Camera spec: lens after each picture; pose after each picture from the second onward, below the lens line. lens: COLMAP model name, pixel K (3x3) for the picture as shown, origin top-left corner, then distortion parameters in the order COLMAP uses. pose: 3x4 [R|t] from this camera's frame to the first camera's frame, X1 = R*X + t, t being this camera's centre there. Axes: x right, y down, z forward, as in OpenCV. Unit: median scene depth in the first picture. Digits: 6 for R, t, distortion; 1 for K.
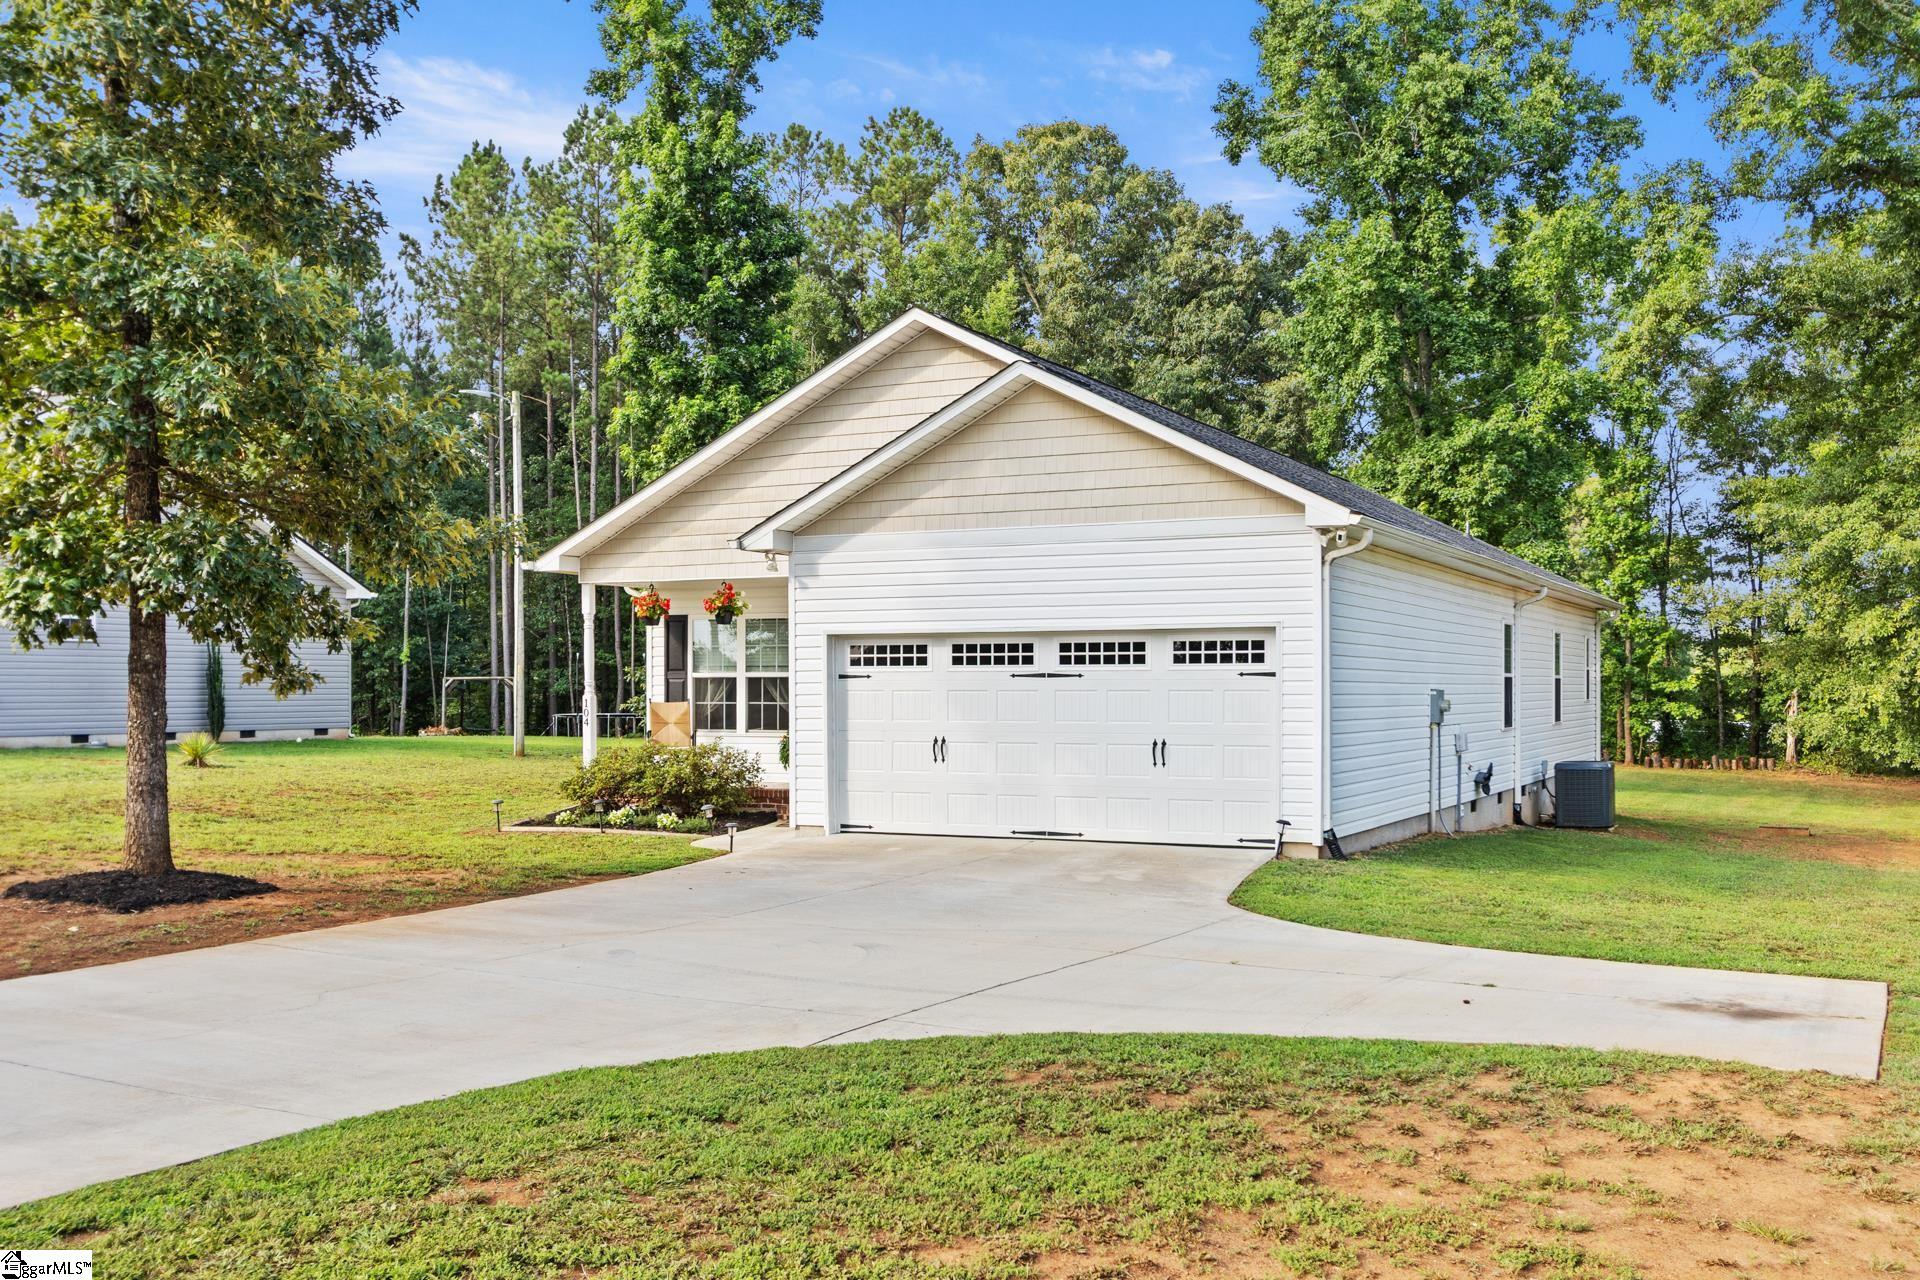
lens RADIAL K [[1932.9, 0, 960.0], [0, 1932.9, 640.0], [0, 0, 1]] dist [-0.000039, -0.000500]
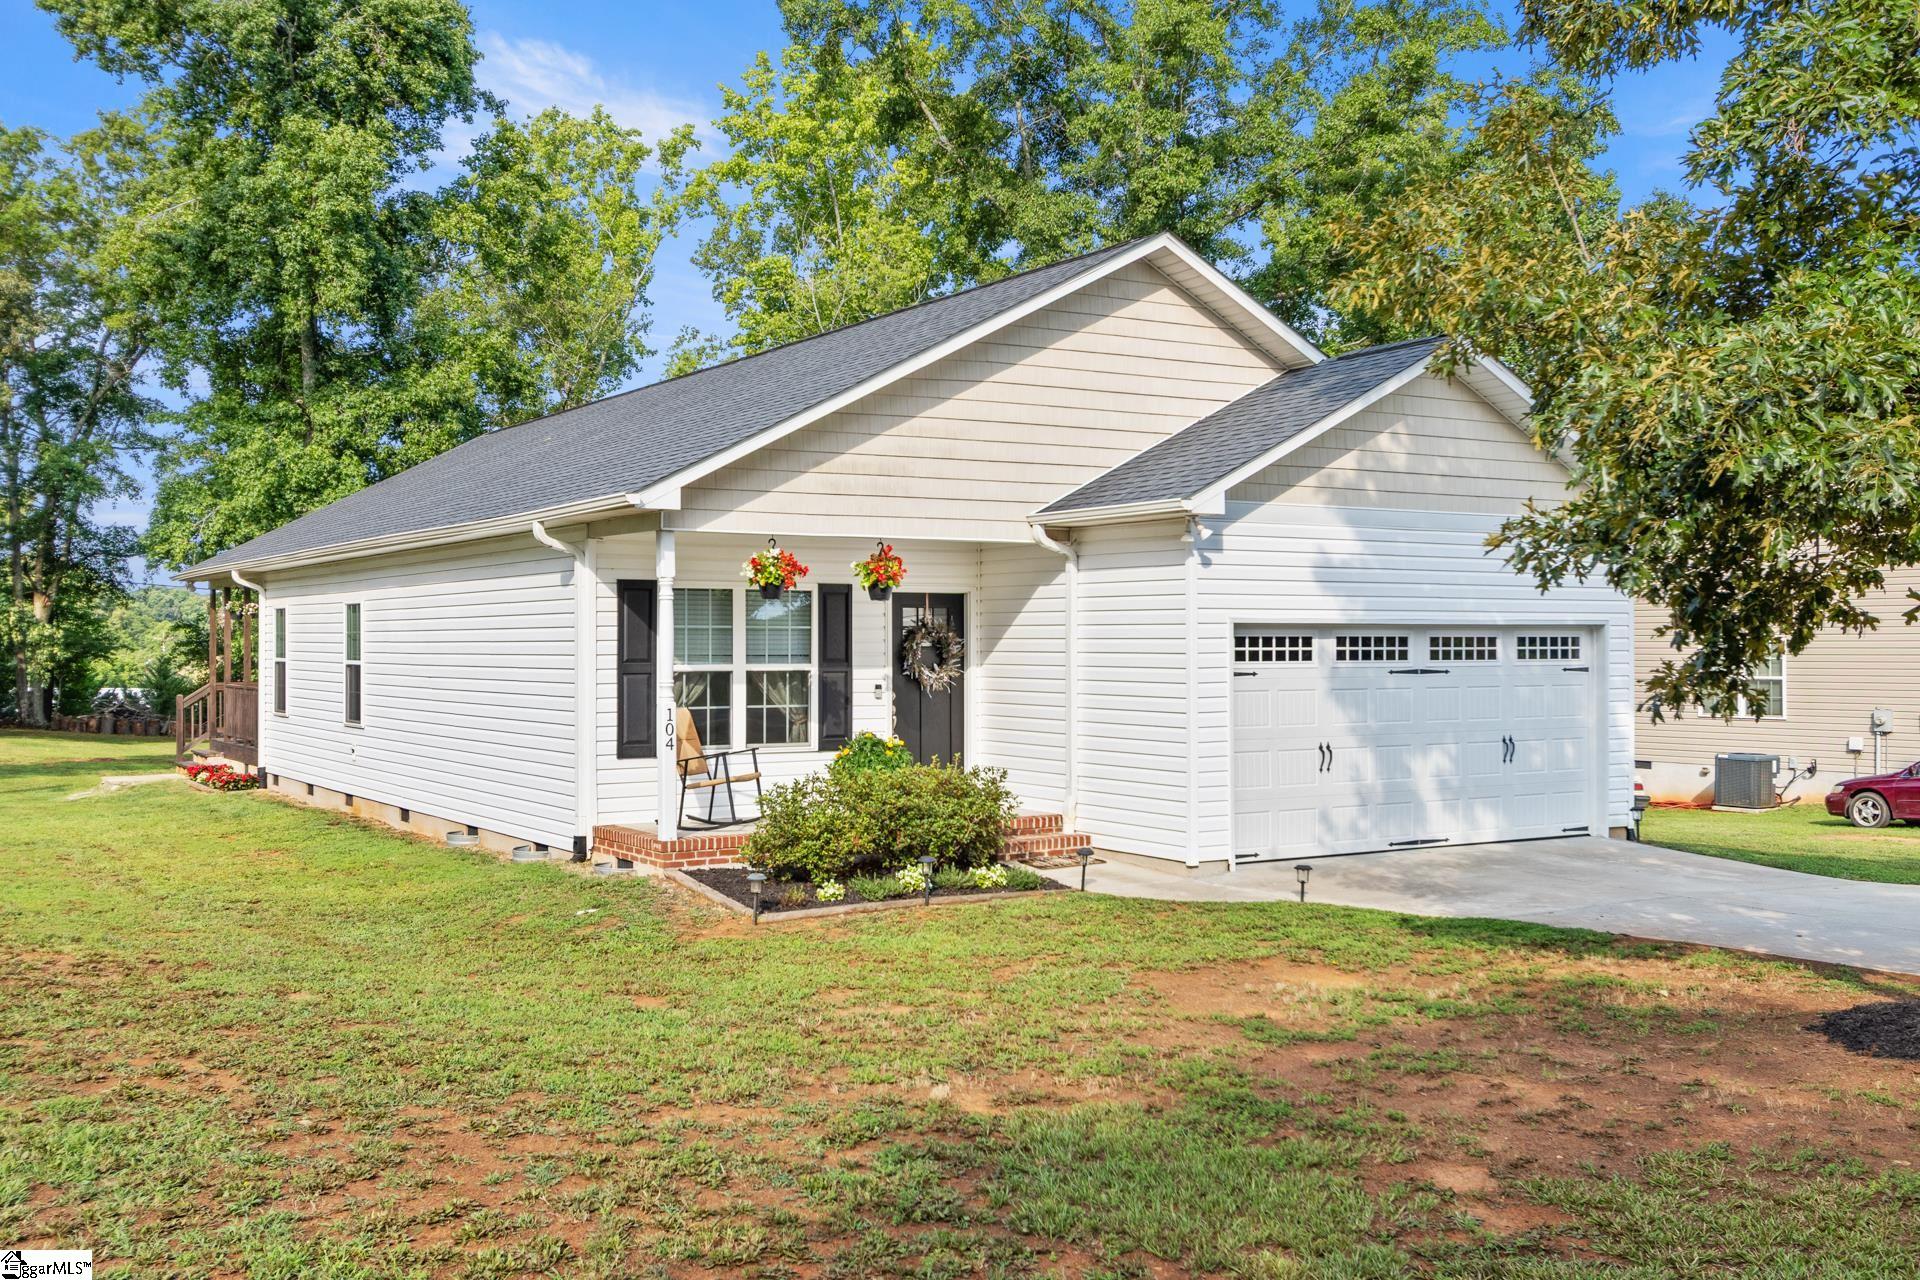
lens RADIAL K [[1932.9, 0, 960.0], [0, 1932.9, 640.0], [0, 0, 1]] dist [-0.000039, -0.000500]
pose [[0.550693, 0.012077, 0.834620, -0.844678], [-0.008433, 0.999925, -0.008905, 0.013171], [-0.834665, -0.002134, 0.550754, 0.667480]]
